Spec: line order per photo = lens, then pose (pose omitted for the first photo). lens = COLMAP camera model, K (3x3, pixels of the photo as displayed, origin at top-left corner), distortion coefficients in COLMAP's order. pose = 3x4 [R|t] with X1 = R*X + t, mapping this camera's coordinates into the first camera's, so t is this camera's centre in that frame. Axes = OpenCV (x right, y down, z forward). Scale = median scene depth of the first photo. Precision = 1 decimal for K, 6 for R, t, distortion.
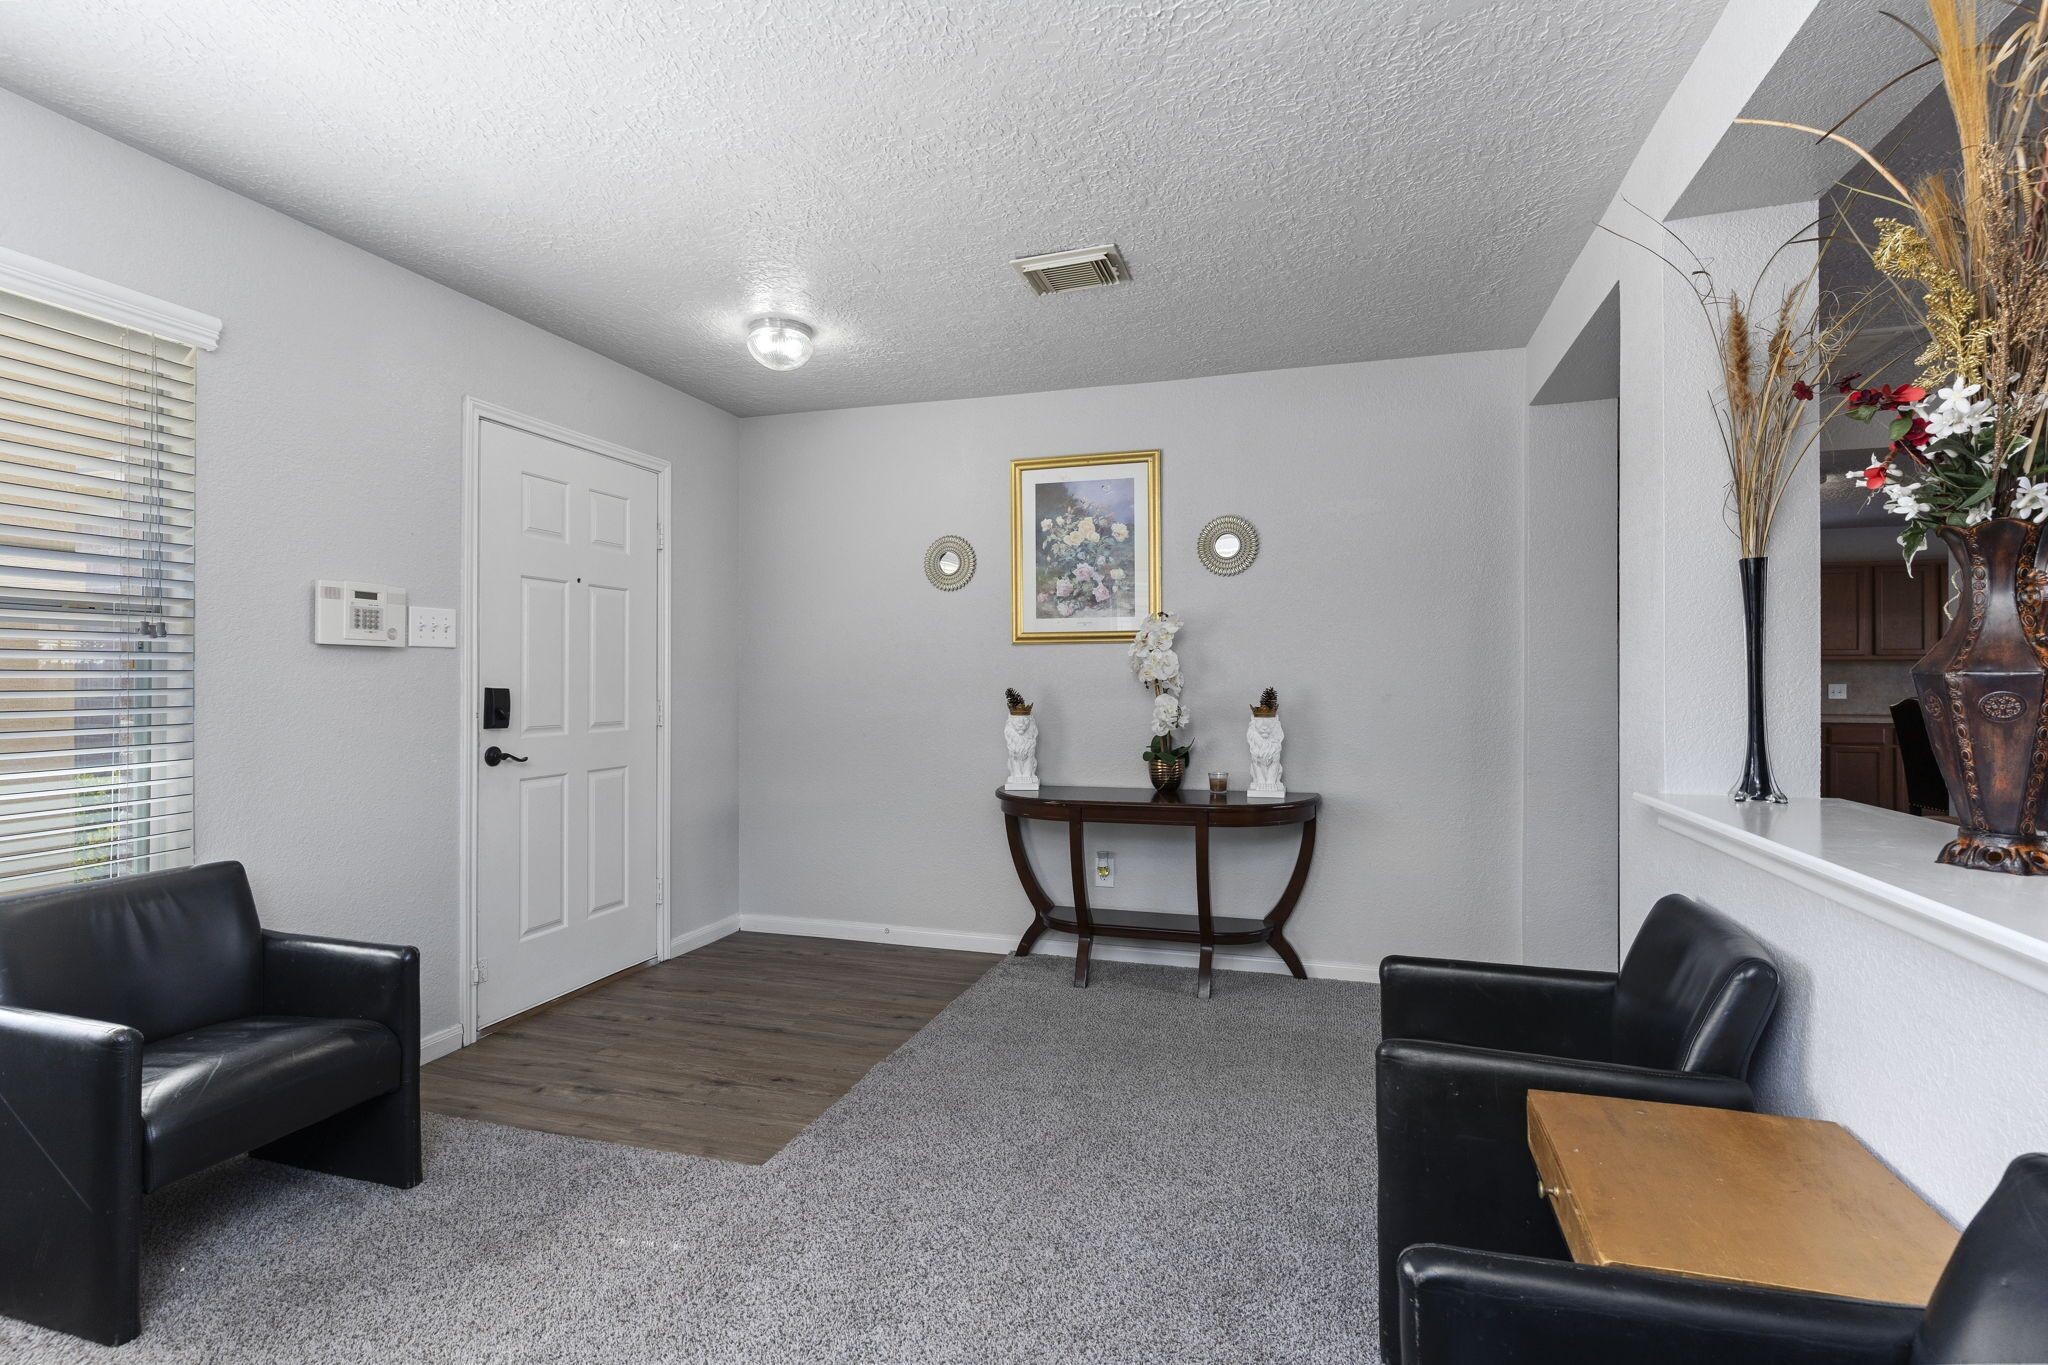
lens RADIAL K [[1017.2, 0, 1024.0], [0, 1017.2, 682.5], [0, 0, 1]] dist [-0.001802, 0.000163]
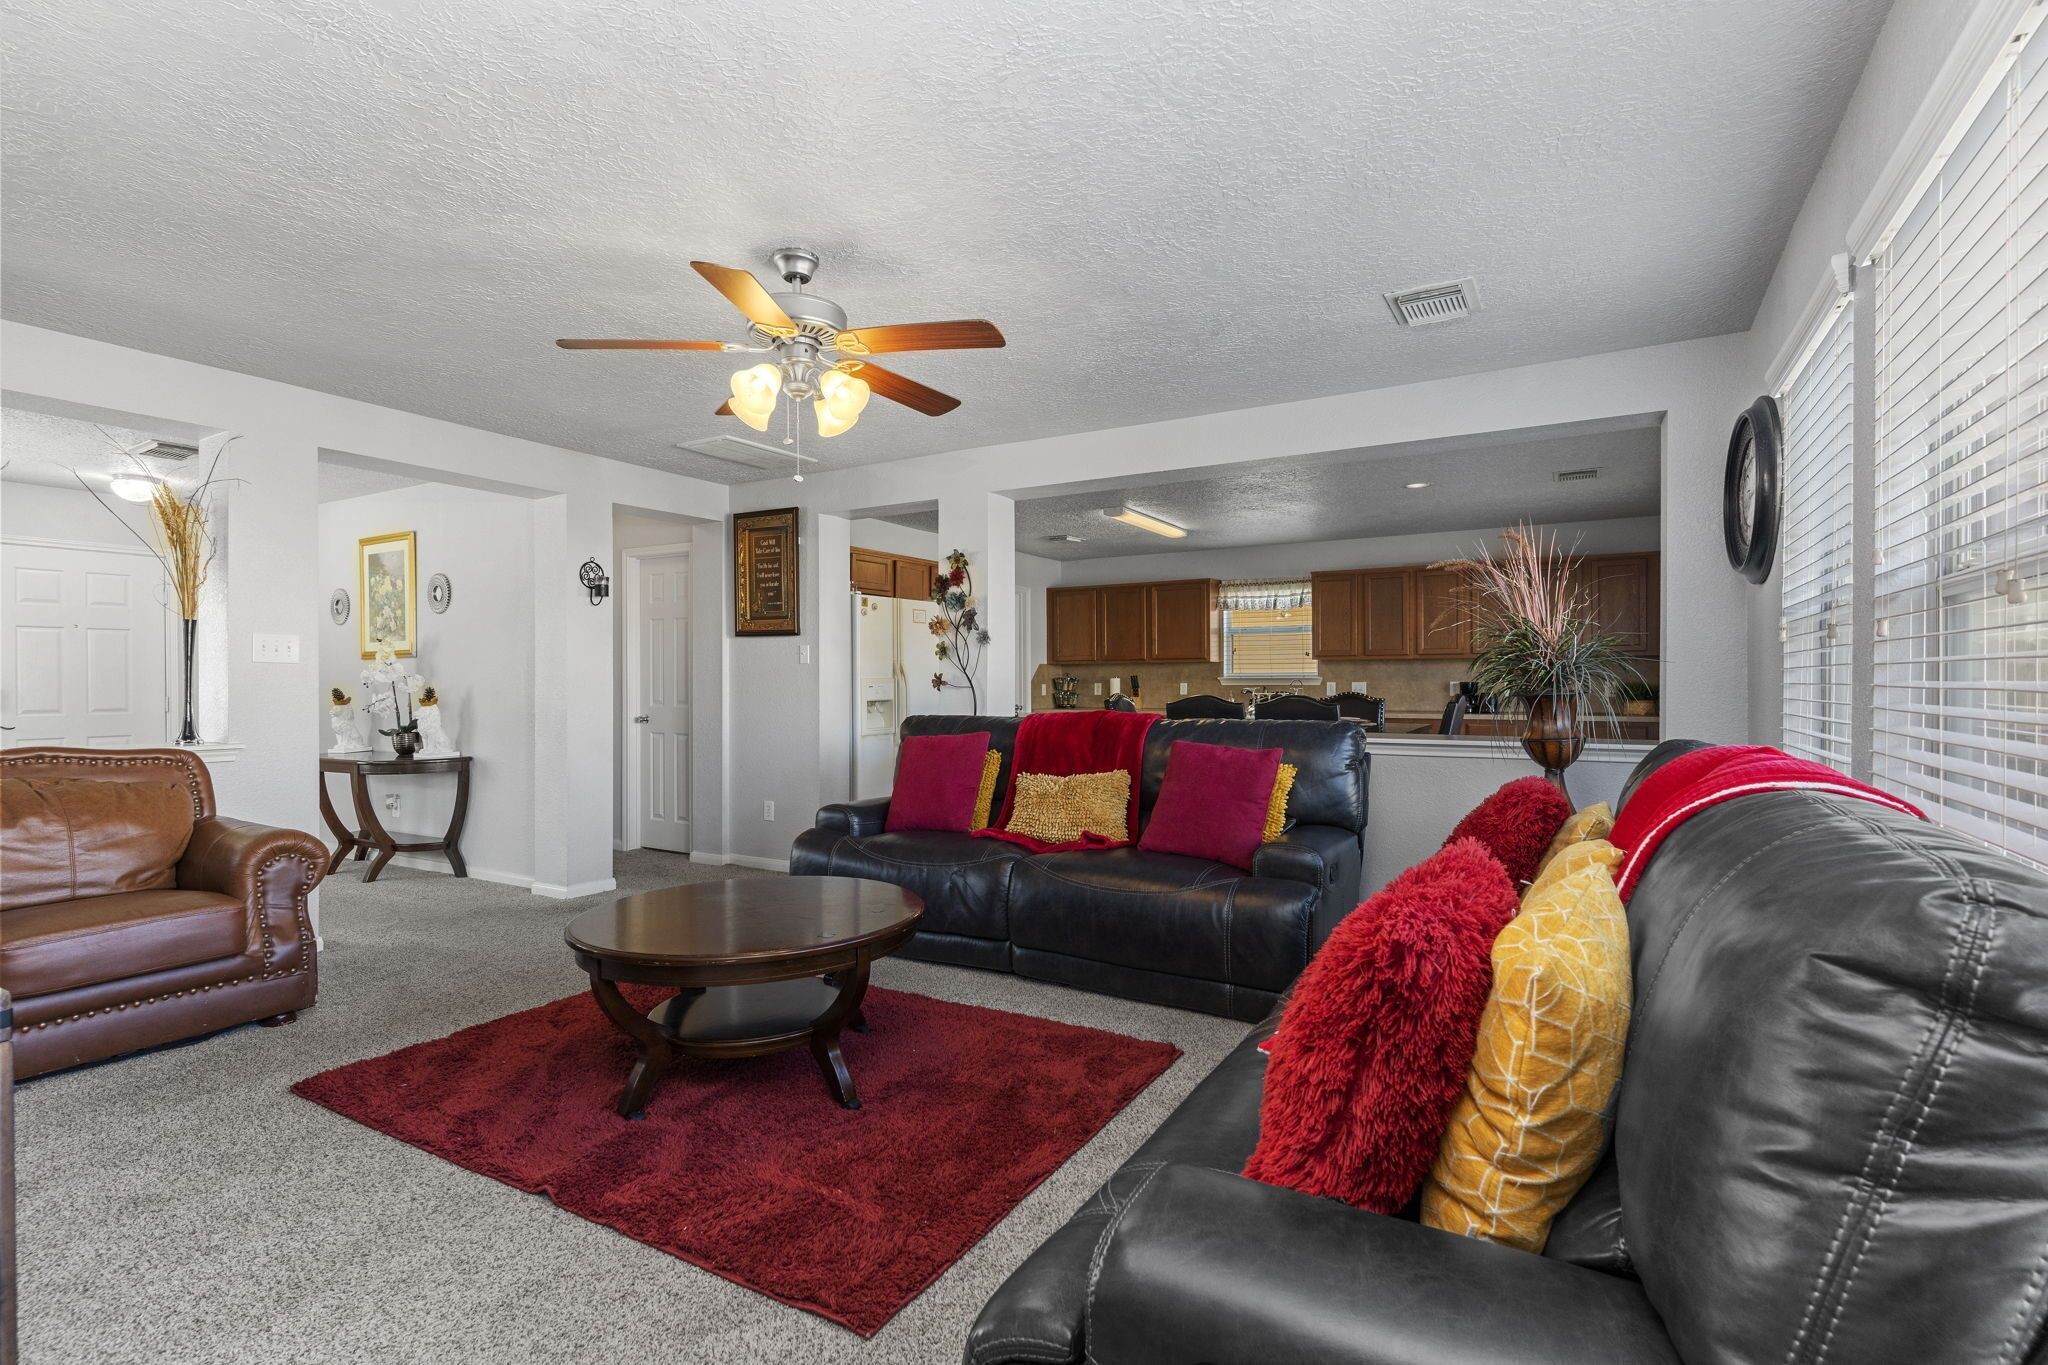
lens RADIAL K [[1017.2, 0, 1024.0], [0, 1017.2, 682.5], [0, 0, 1]] dist [-0.001802, 0.000163]
pose [[0.976343, -0.006033, -0.216145, 1.352714], [0.005554, 0.999981, -0.002824, 0.007739], [0.216158, 0.001556, 0.976357, -0.292540]]
